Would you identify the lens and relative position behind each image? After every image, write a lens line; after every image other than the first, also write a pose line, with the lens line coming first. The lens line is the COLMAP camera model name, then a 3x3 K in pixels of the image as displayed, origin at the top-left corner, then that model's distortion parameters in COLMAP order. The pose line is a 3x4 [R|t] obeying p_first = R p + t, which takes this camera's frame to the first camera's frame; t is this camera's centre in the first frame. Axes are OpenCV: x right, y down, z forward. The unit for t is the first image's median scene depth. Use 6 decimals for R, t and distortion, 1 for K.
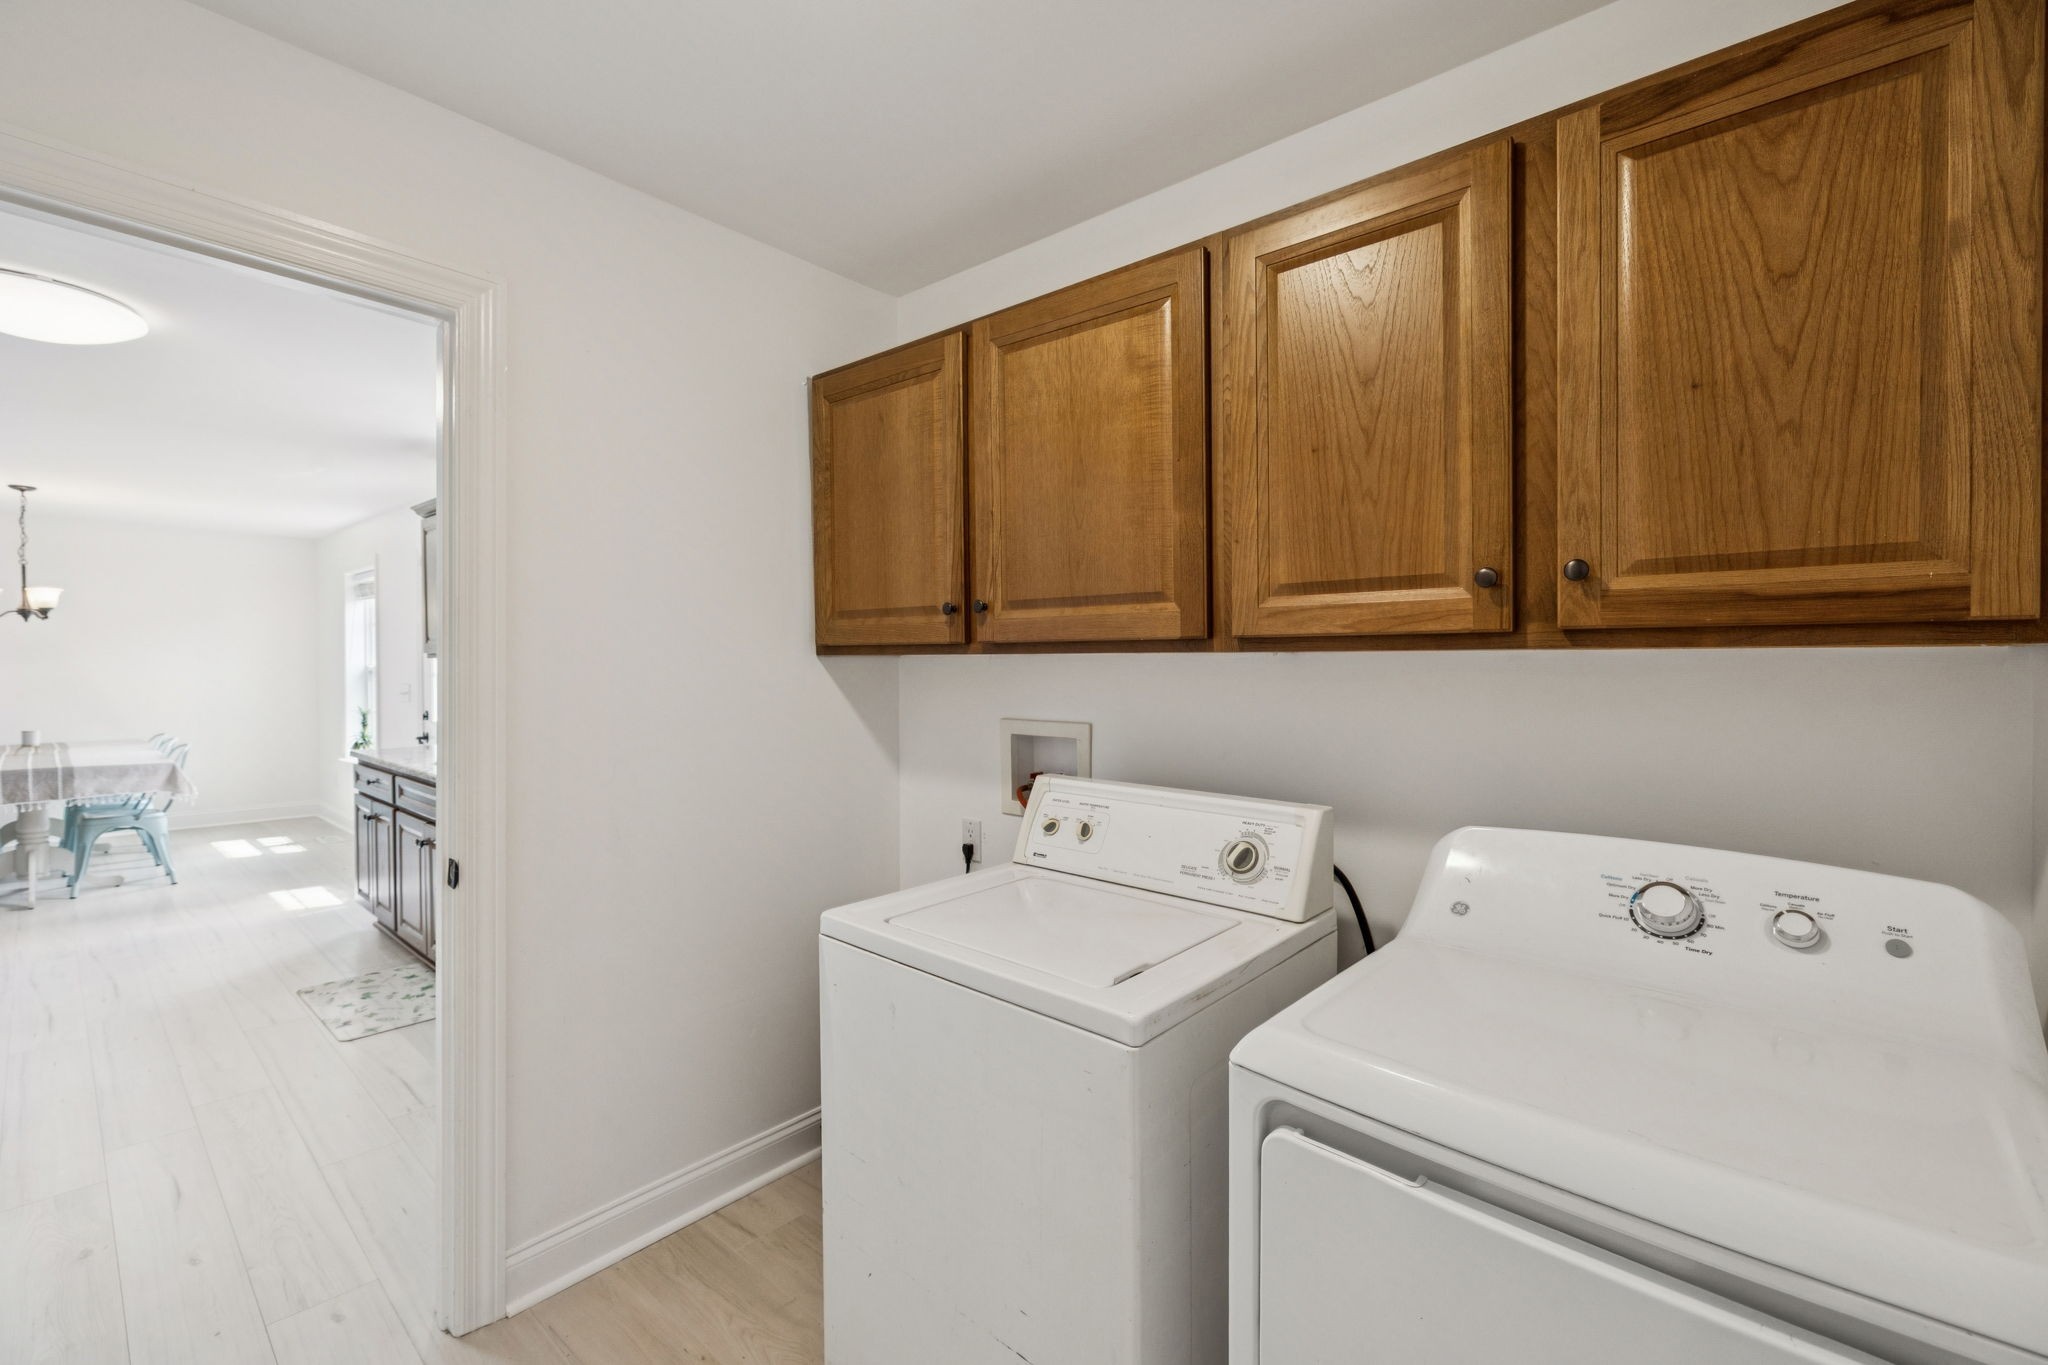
lens RADIAL K [[875.1, 0, 1016.0], [0, 875.1, 681.3], [0, 0, 1]] dist [0.000535, -0.001082]
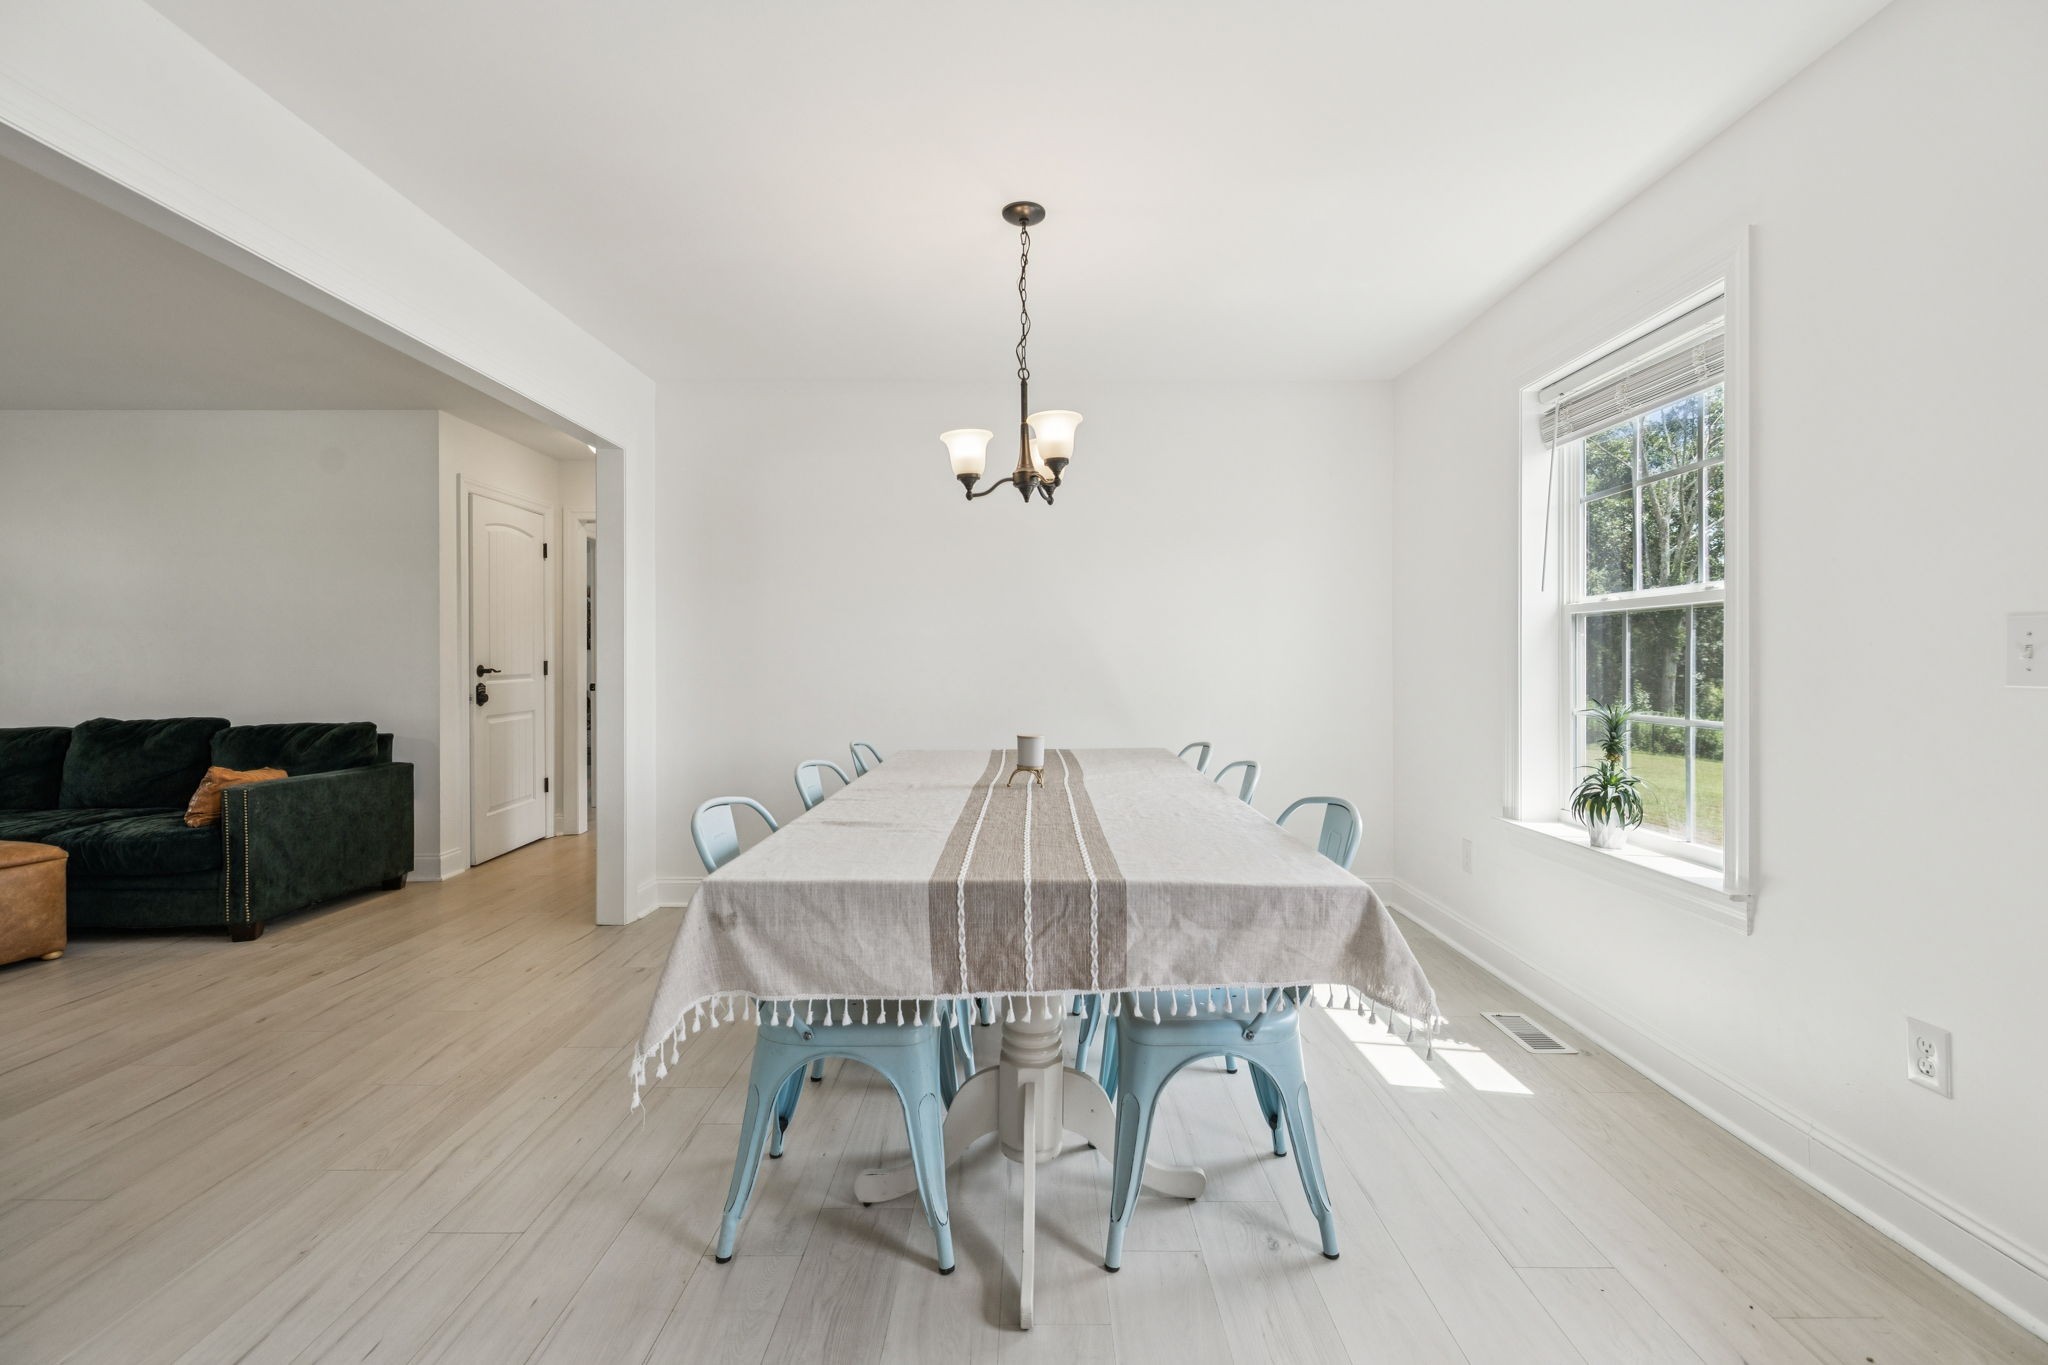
lens RADIAL K [[875.1, 0, 1017.8], [0, 875.1, 668.7], [0, 0, 1]] dist [0.000535, -0.001082]
pose [[0.652597, 0.003368, -0.757698, -0.811493], [-0.009909, 0.999943, -0.004089, 0.024801], [0.757640, 0.010177, 0.652593, 0.719406]]
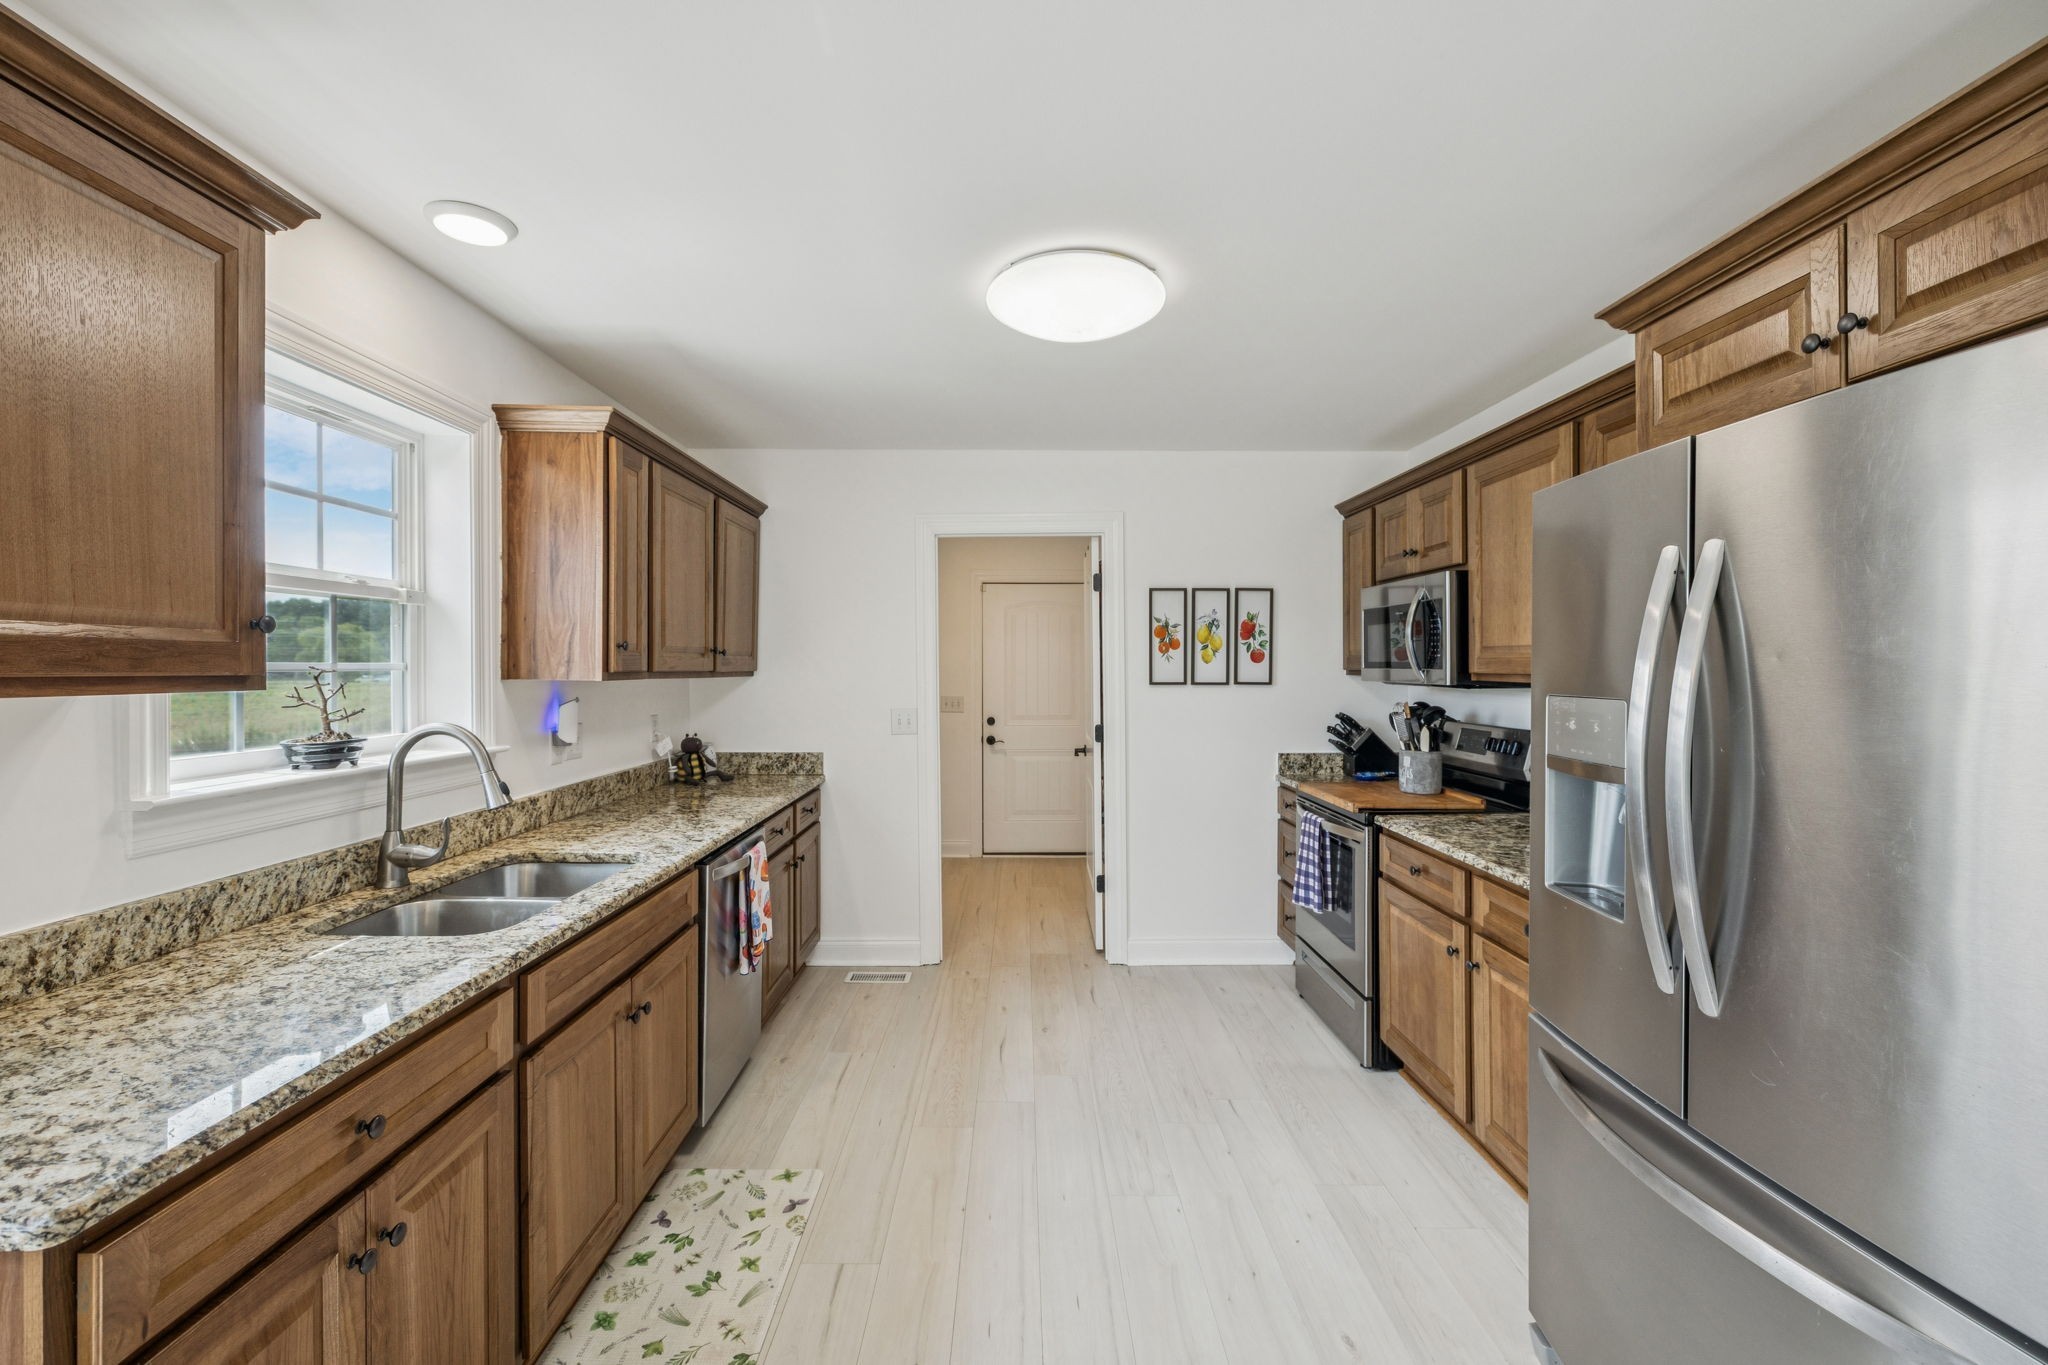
lens RADIAL K [[875.1, 0, 1017.7], [0, 875.1, 668.2], [0, 0, 1]] dist [0.000535, -0.001082]
pose [[-0.666728, -0.003404, 0.745293, -0.884268], [0.009926, 0.999860, 0.013446, -0.030882], [-0.745235, 0.016363, -0.666601, 0.832684]]
